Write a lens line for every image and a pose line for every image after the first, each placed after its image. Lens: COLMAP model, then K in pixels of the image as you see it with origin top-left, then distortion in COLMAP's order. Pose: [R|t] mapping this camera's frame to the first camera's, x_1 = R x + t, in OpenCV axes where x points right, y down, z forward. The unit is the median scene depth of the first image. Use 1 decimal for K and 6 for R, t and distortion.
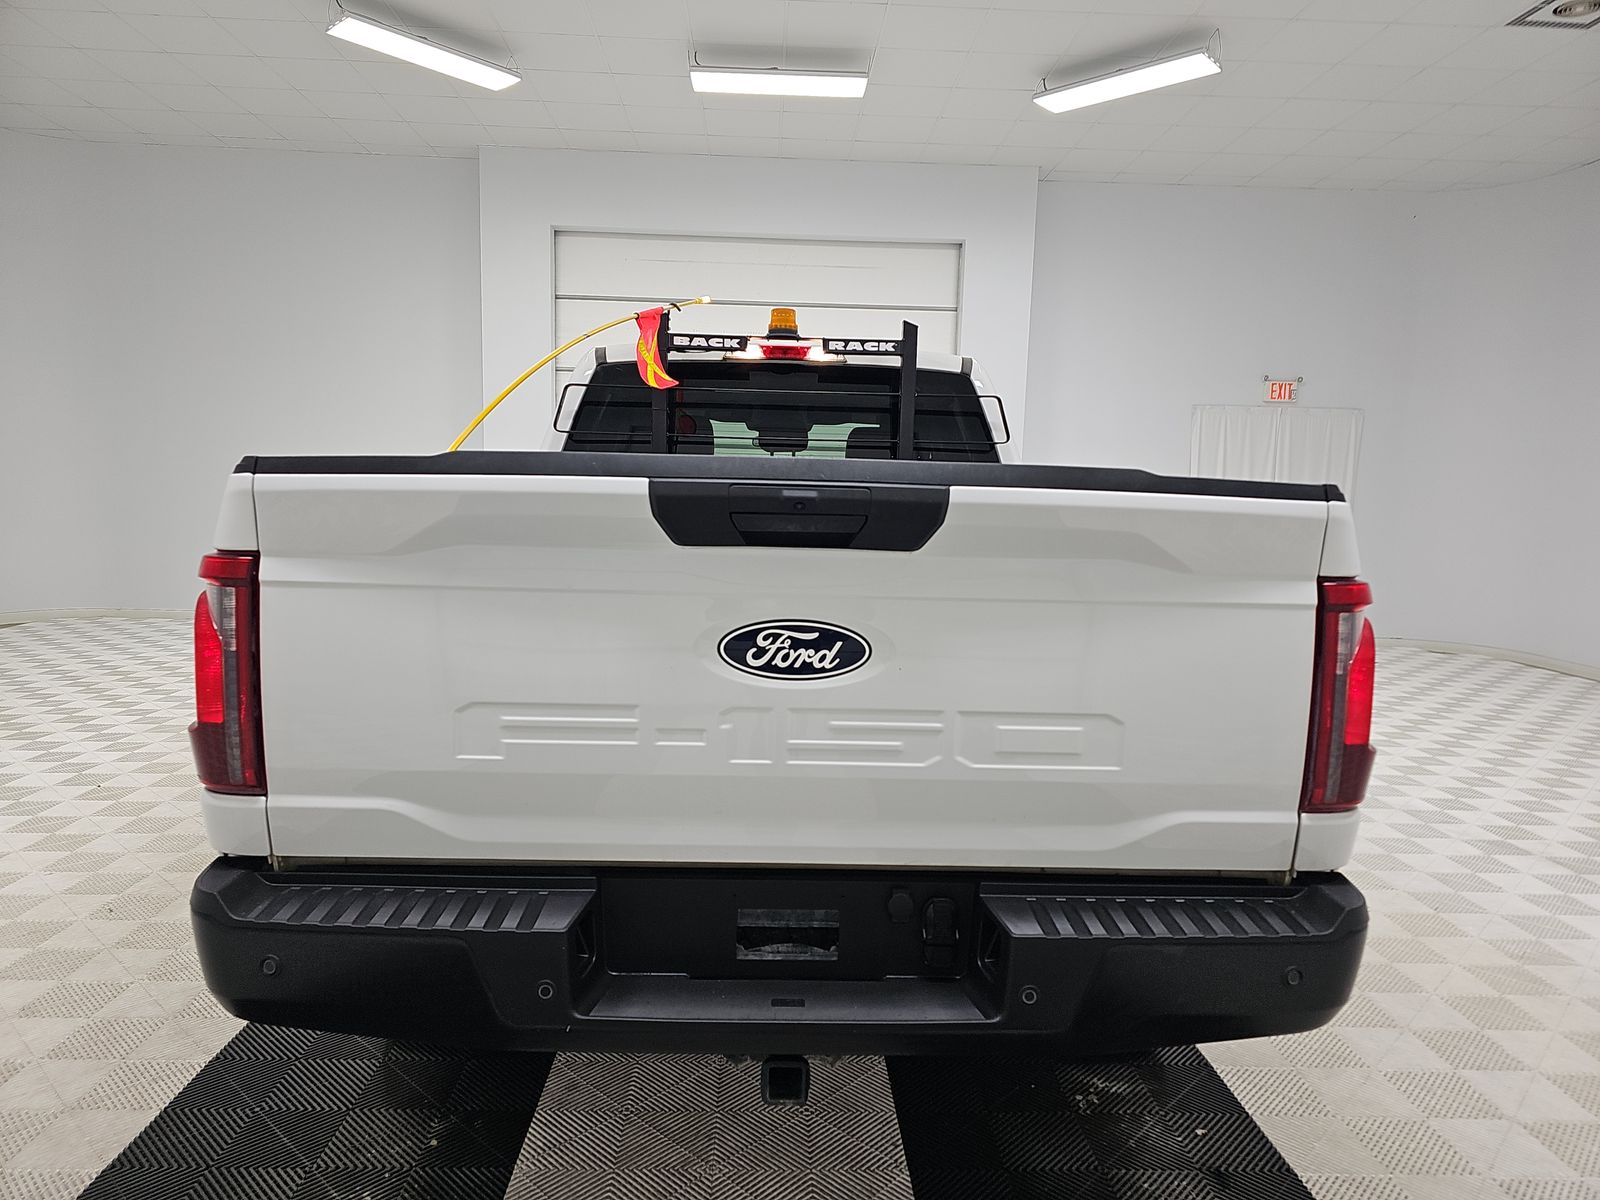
lens RADIAL K [[1029.3, 0, 801.5], [0, 1029.3, 600.3], [0, 0, 1]] dist [0.053743, -0.023345]
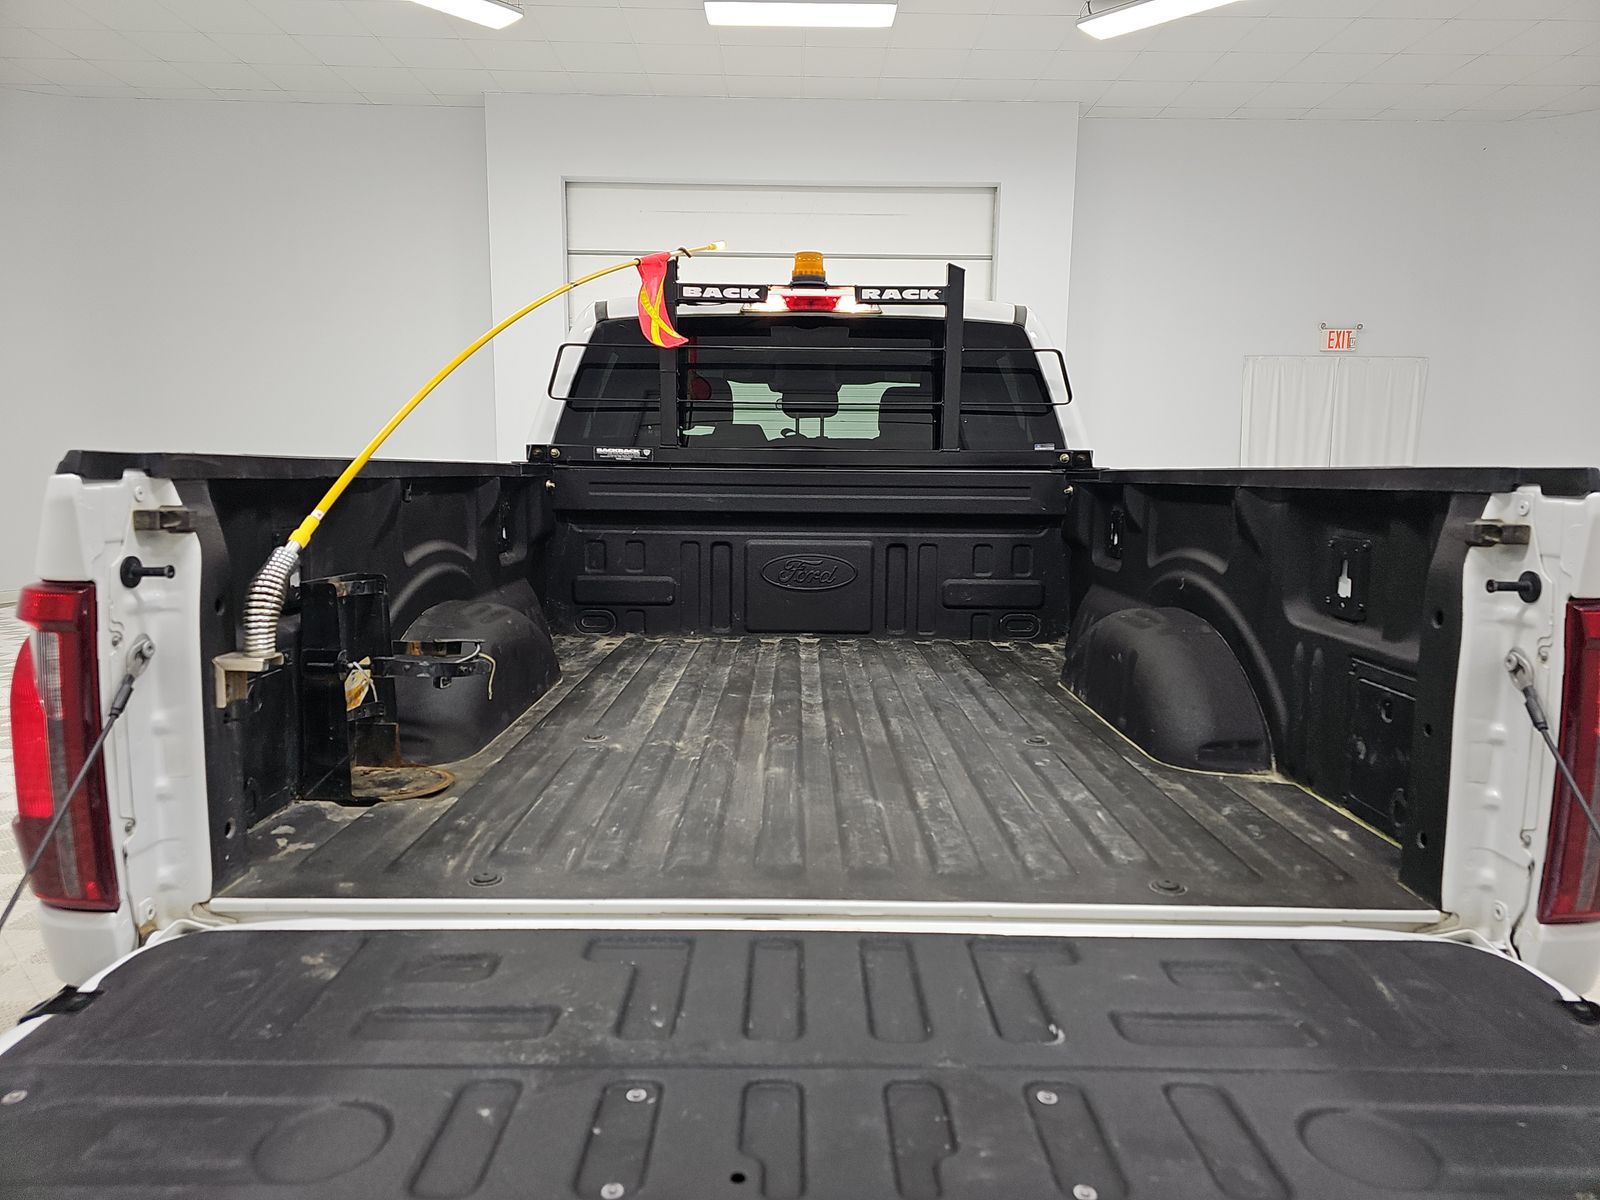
lens RADIAL K [[1029.3, 0, 800.2], [0, 1029.3, 589.8], [0, 0, 1]] dist [0.053743, -0.023345]
pose [[0.999585, -0.009499, -0.027209, -0.003717], [0.010299, 0.999514, 0.029407, -0.024521], [0.026916, -0.029675, 0.999197, 0.121985]]
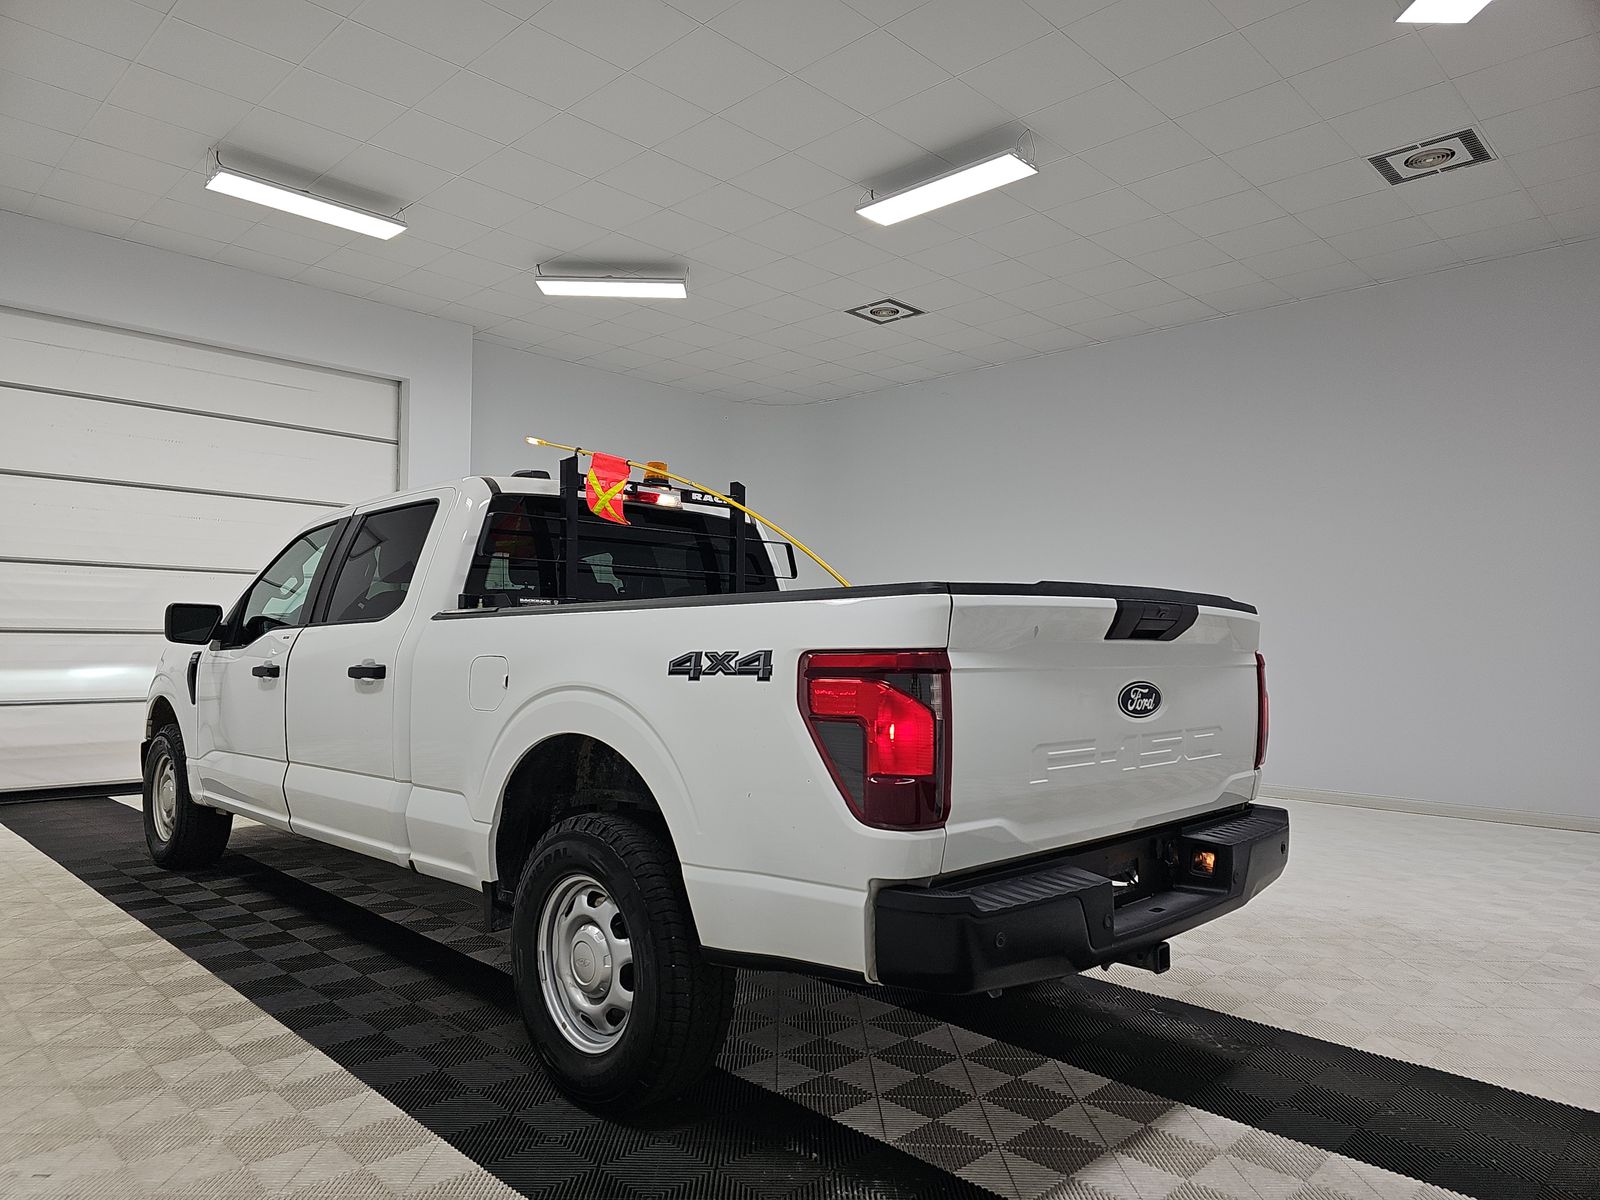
lens RADIAL K [[1029.3, 0, 773.3], [0, 1029.3, 614.2], [0, 0, 1]] dist [0.053743, -0.023345]
pose [[0.742688, 0.001246, 0.669636, -0.697308], [0.075134, 0.993529, -0.085180, 0.003519], [-0.665409, 0.113574, 0.737788, 0.050465]]
